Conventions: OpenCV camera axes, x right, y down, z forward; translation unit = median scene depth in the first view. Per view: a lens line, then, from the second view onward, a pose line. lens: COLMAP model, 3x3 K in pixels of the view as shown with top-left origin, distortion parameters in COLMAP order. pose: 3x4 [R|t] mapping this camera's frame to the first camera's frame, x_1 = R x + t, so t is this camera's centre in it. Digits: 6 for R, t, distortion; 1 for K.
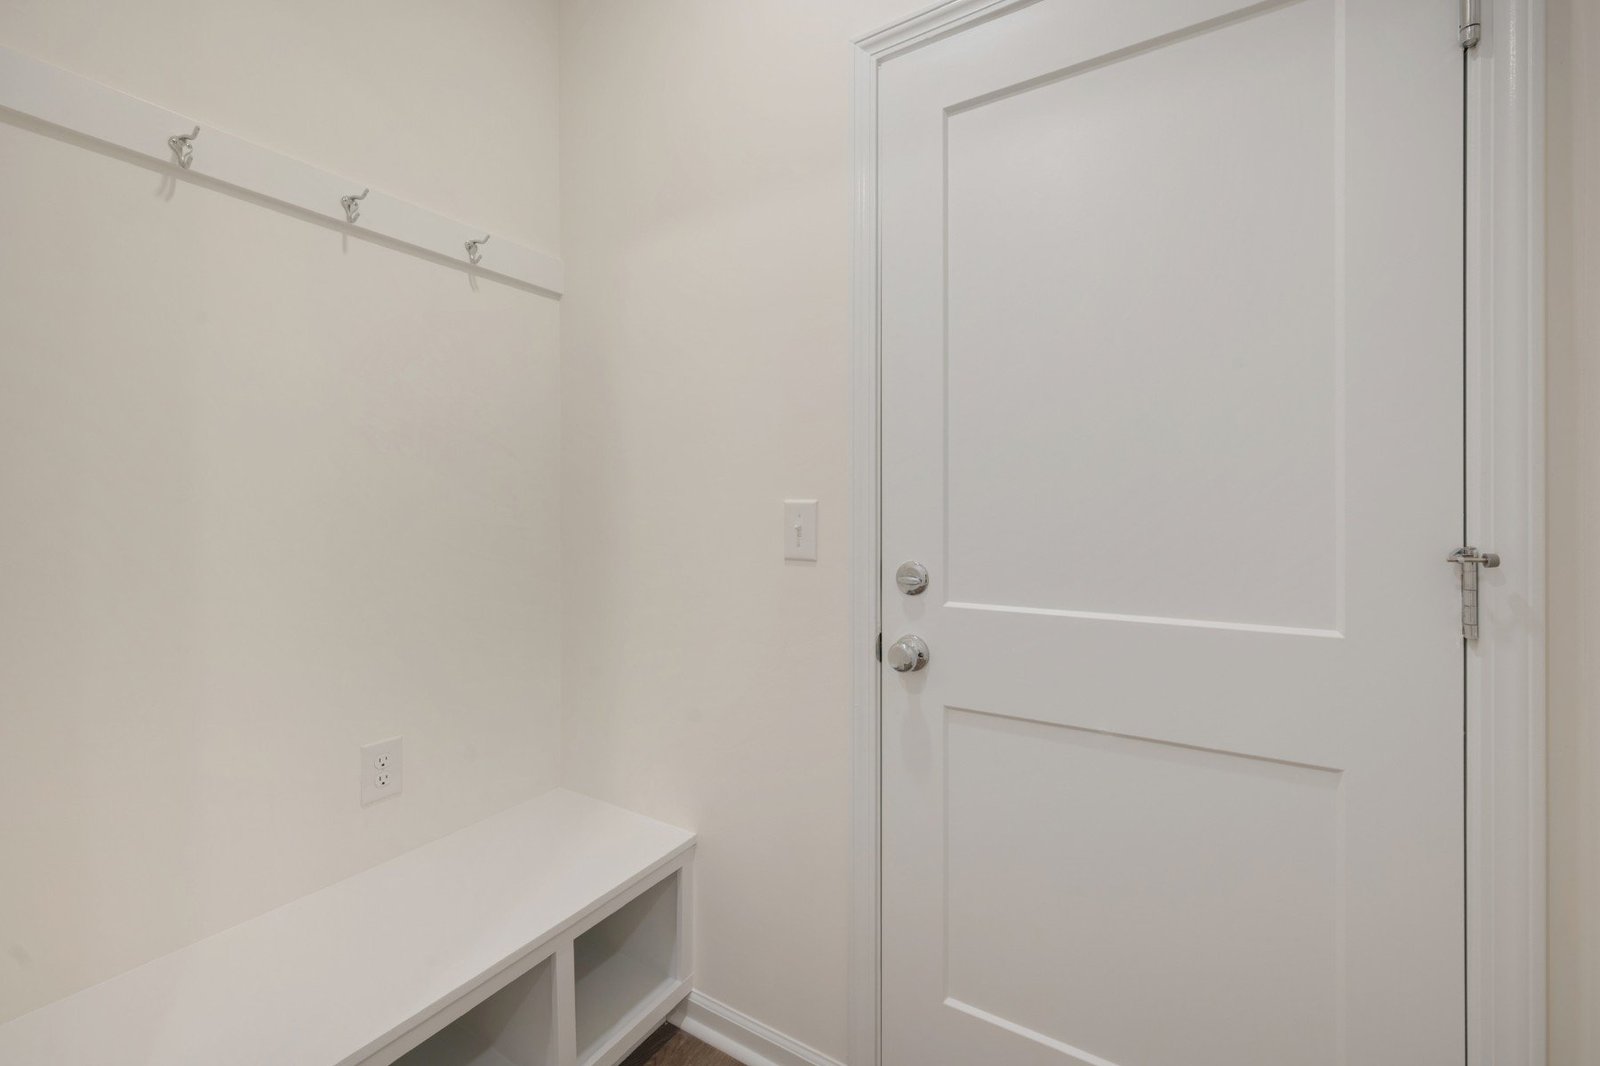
lens RADIAL K [[658.8, 0, 799.8], [0, 658.8, 510.0], [0, 0, 1]] dist [0.001326, 0.000055]
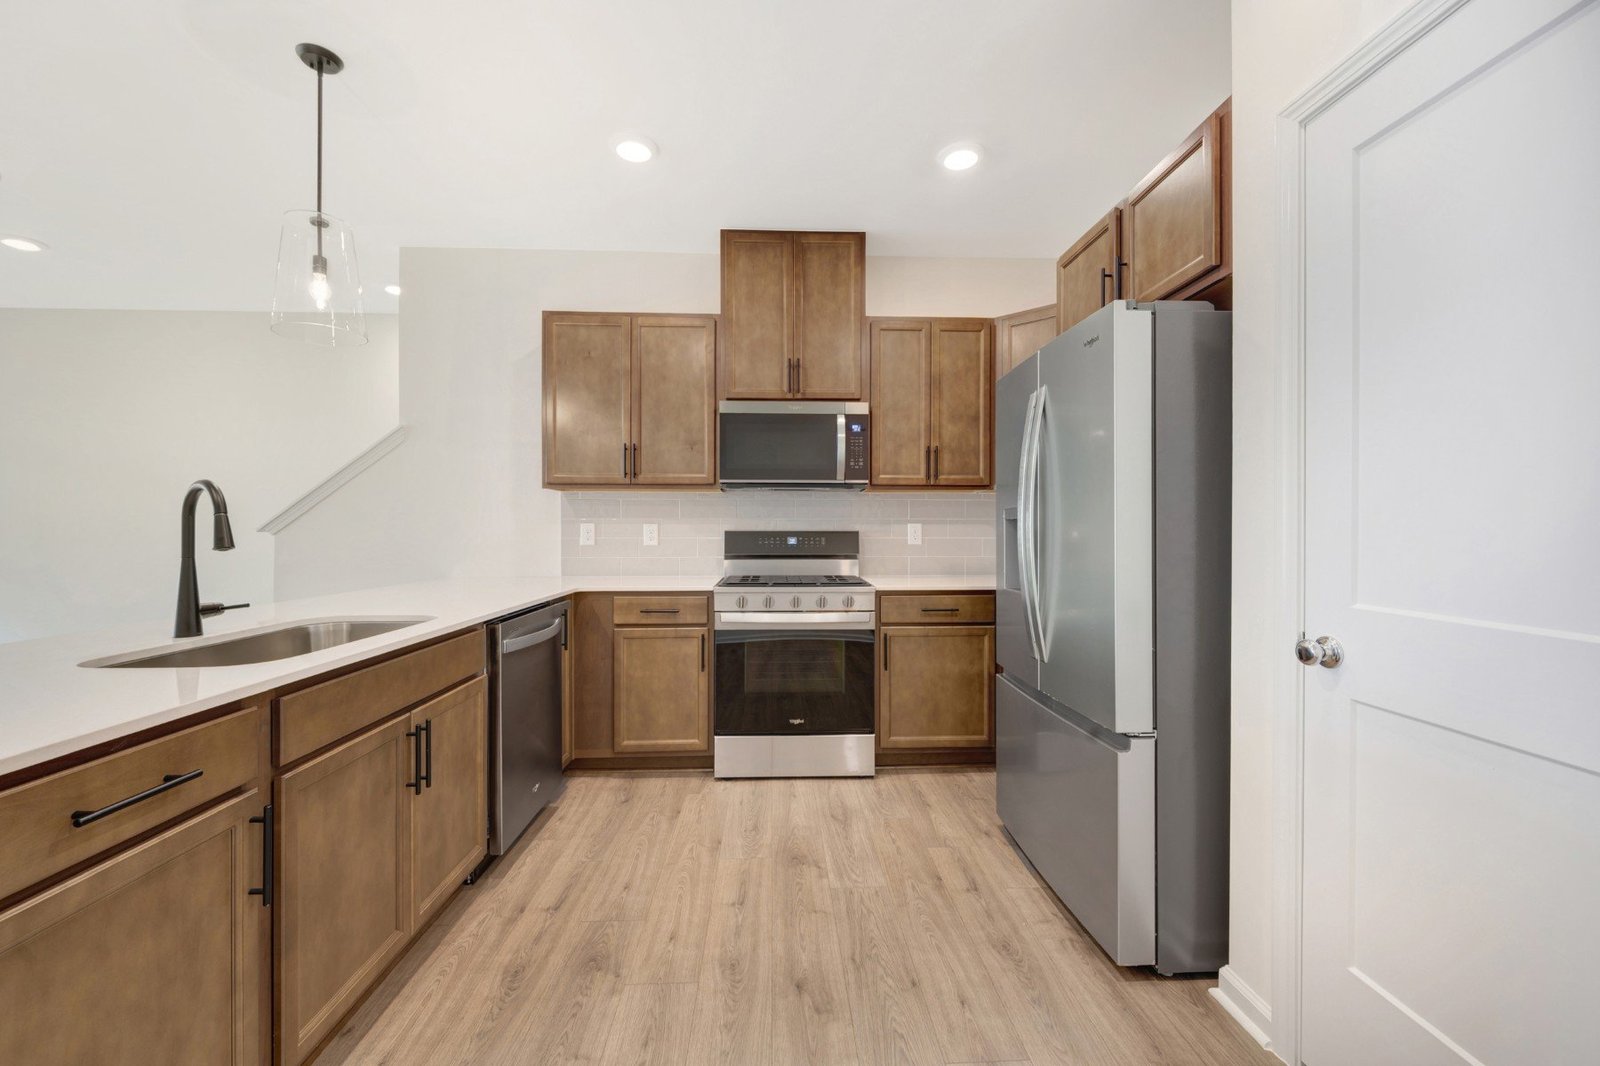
lens RADIAL K [[644.1, 0, 800.6], [0, 644.1, 527.9], [0, 0, 1]] dist [0.000711, -0.000104]
pose [[0.555654, 0.000431, -0.831413, 0.597207], [-0.000340, 1.000000, 0.000291, 0.015201], [0.831413, 0.000121, 0.555654, -0.346613]]
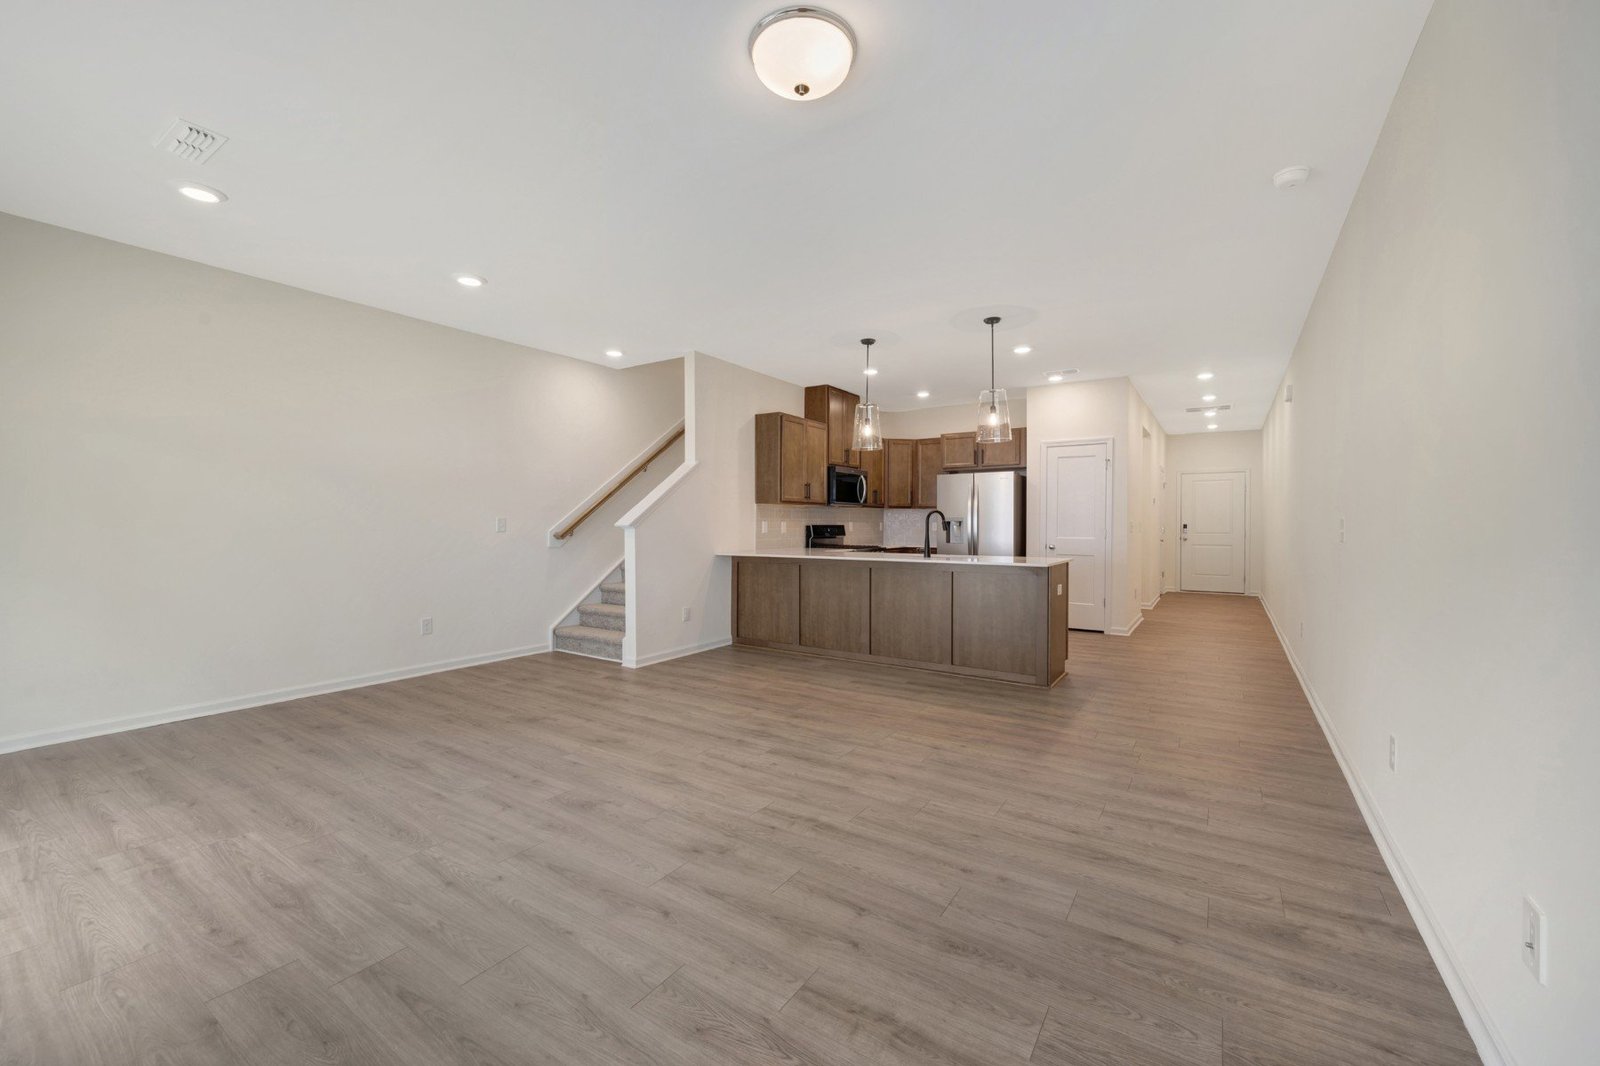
lens RADIAL K [[644.1, 0, 800.6], [0, 644.1, 527.9], [0, 0, 1]] dist [0.000711, -0.000104]
pose [[0.999413, -0.000170, -0.034268, -2.042724], [0.000488, 0.999957, 0.009275, 0.001447], [0.034265, -0.009287, 0.999370, -5.226119]]
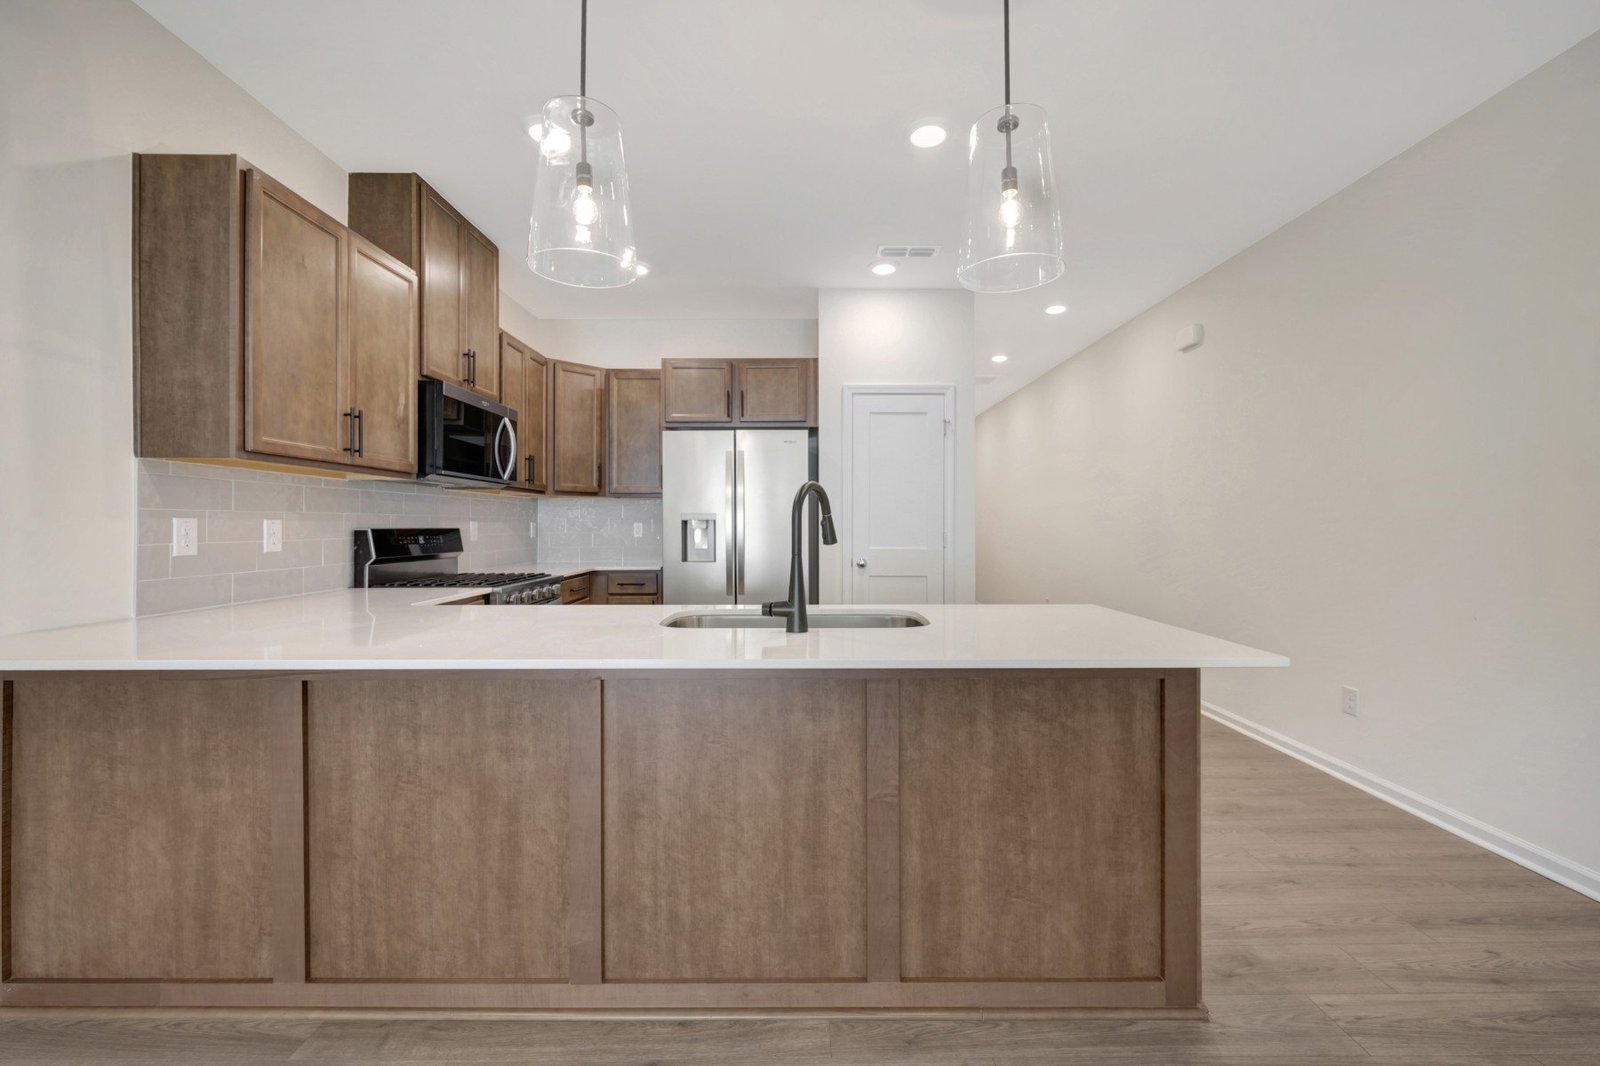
lens RADIAL K [[644.1, 0, 800.6], [0, 644.1, 527.9], [0, 0, 1]] dist [0.000711, -0.000104]
pose [[0.850174, -0.003102, 0.526492, -2.050326], [-0.001340, 0.999967, 0.008054, 0.006214], [-0.526499, -0.007553, 0.850142, -1.888084]]
